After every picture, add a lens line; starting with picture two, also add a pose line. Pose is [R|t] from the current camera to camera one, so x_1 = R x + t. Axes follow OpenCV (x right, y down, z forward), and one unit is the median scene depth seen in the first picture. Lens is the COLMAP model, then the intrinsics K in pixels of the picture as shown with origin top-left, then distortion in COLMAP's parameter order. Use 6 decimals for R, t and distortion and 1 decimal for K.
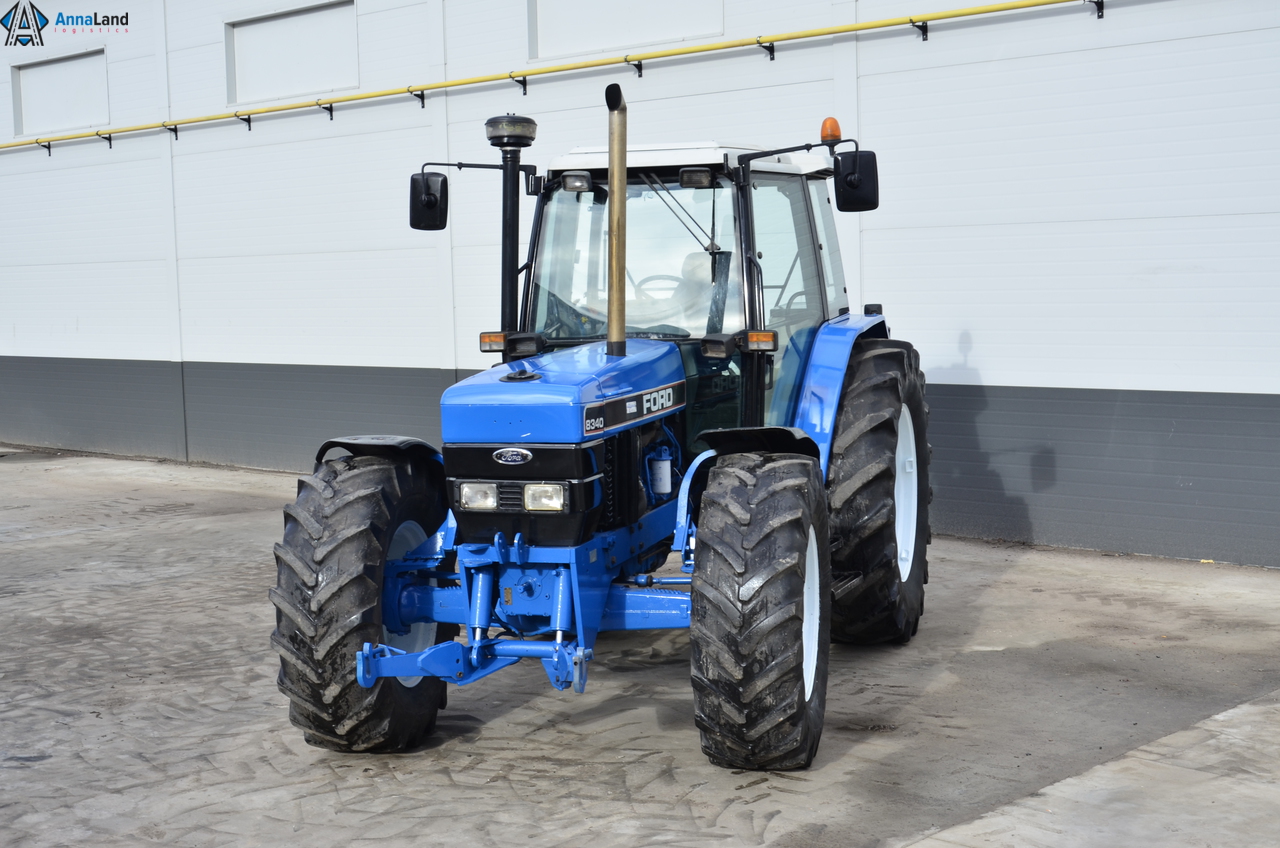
lens RADIAL K [[2052.5, 0, 617.3], [0, 2052.5, 480.4], [0, 0, 1]] dist [-0.040334, 0.000000]
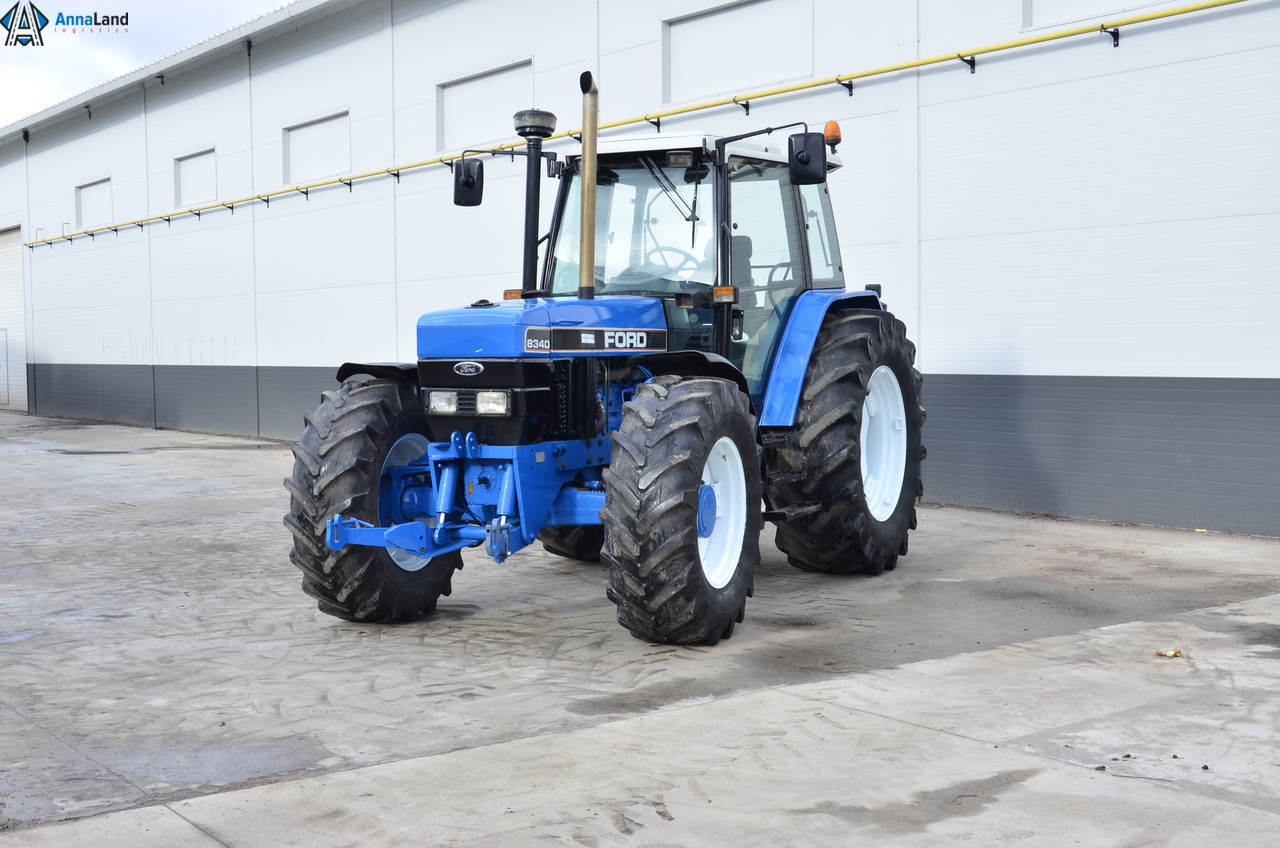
lens RADIAL K [[1808.7, 0, 614.6], [0, 1808.7, 520.8], [0, 0, 1]] dist [-0.058058, 0.000000]
pose [[0.980641, 0.032255, -0.193139, 0.219391], [-0.036494, 0.999164, -0.018426, 0.085200], [0.192383, 0.025118, 0.980998, -0.023595]]
